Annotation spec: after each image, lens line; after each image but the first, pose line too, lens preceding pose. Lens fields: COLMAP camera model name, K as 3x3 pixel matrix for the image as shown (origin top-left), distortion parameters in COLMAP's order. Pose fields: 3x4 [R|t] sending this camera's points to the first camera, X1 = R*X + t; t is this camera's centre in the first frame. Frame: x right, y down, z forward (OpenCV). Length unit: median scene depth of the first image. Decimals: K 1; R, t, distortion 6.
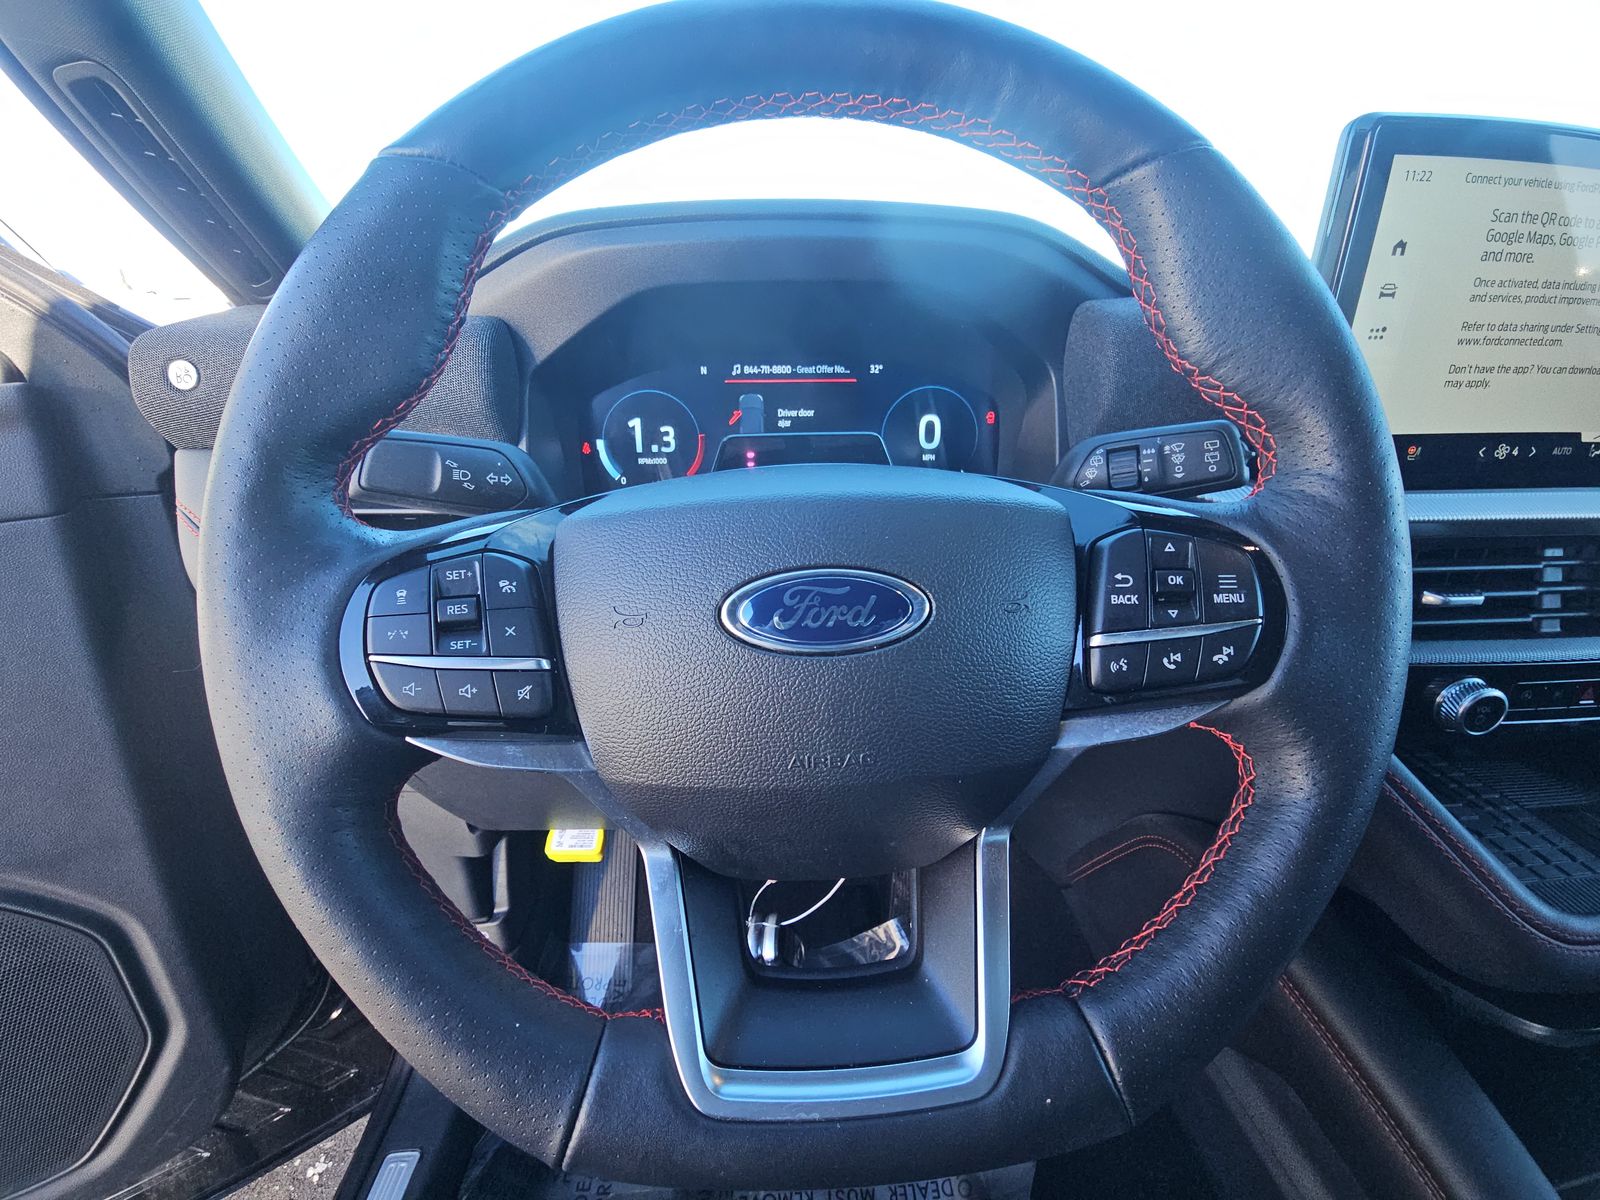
lens RADIAL K [[637.5, 0, 795.1], [0, 637.5, 600.7], [0, 0, 1]] dist [0.000516, -0.005011]
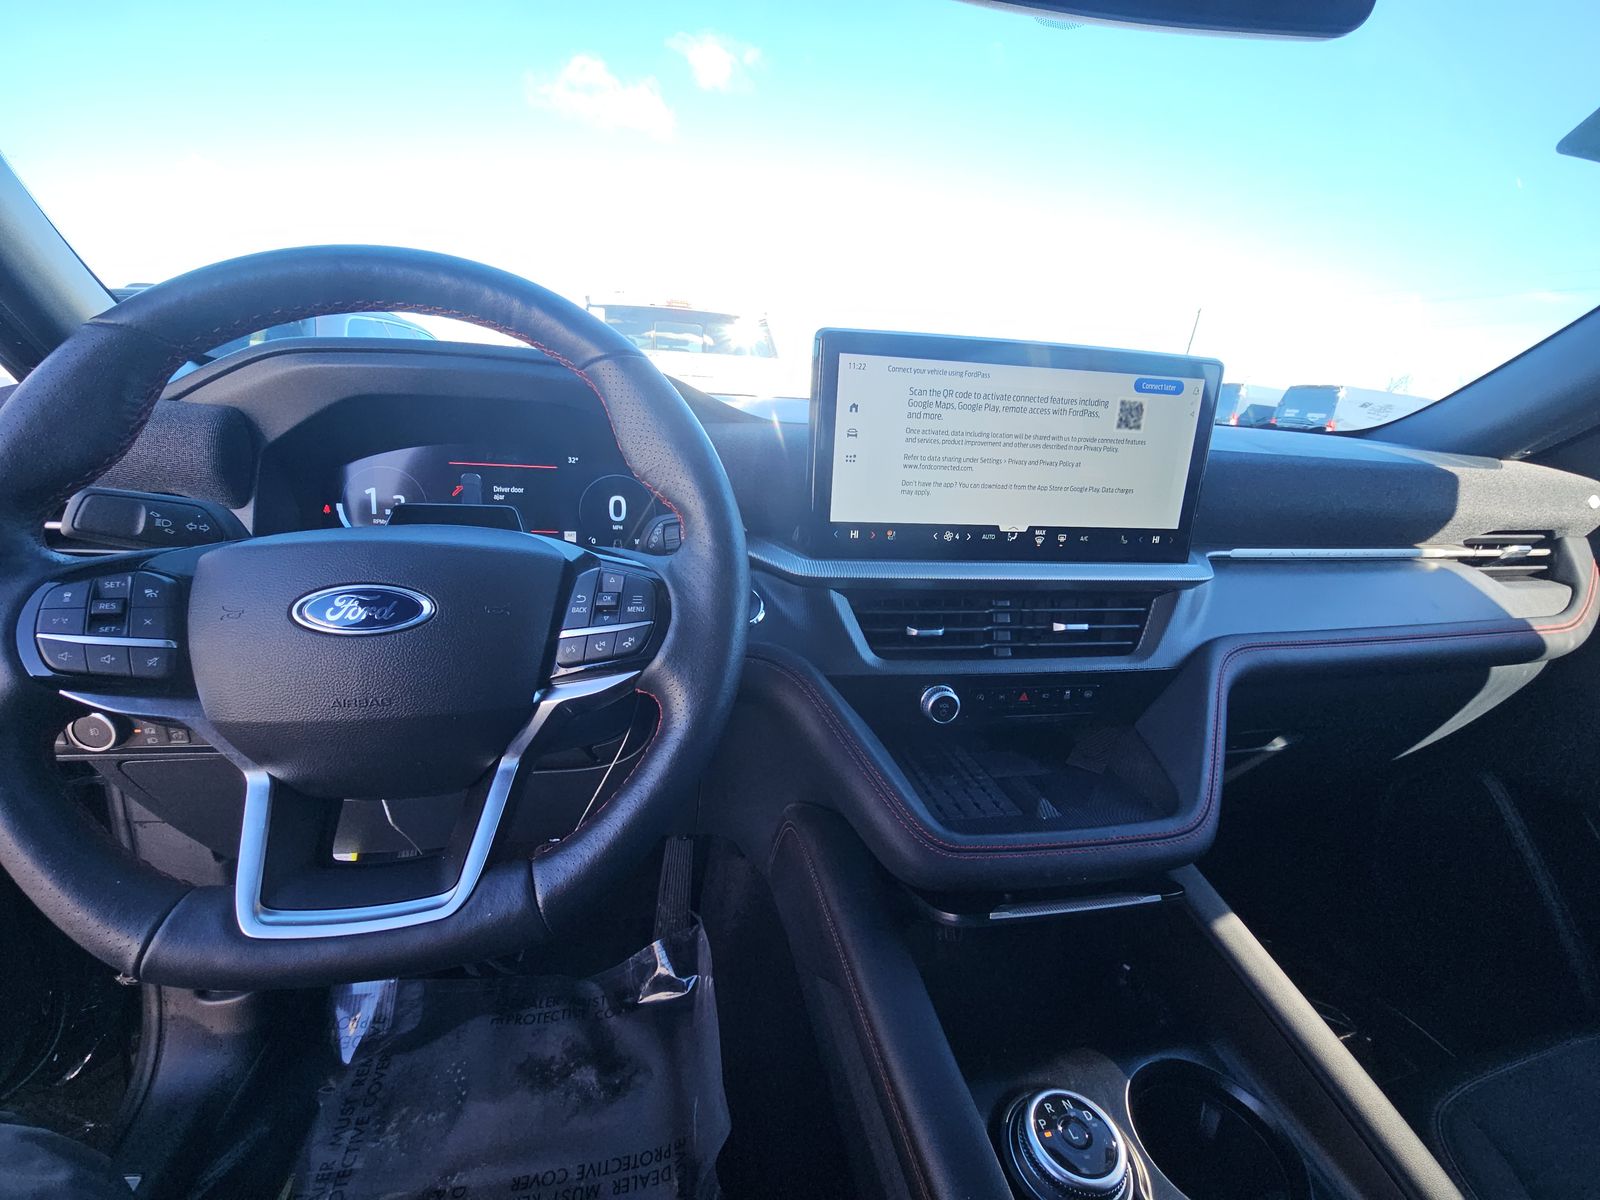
lens RADIAL K [[637.5, 0, 799.0], [0, 637.5, 605.0], [0, 0, 1]] dist [0.000516, -0.005011]
pose [[0.986727, 0.020270, 0.161121, 0.591233], [-0.002650, 0.994057, -0.108826, 0.118774], [-0.162369, 0.106955, 0.980916, -0.521127]]
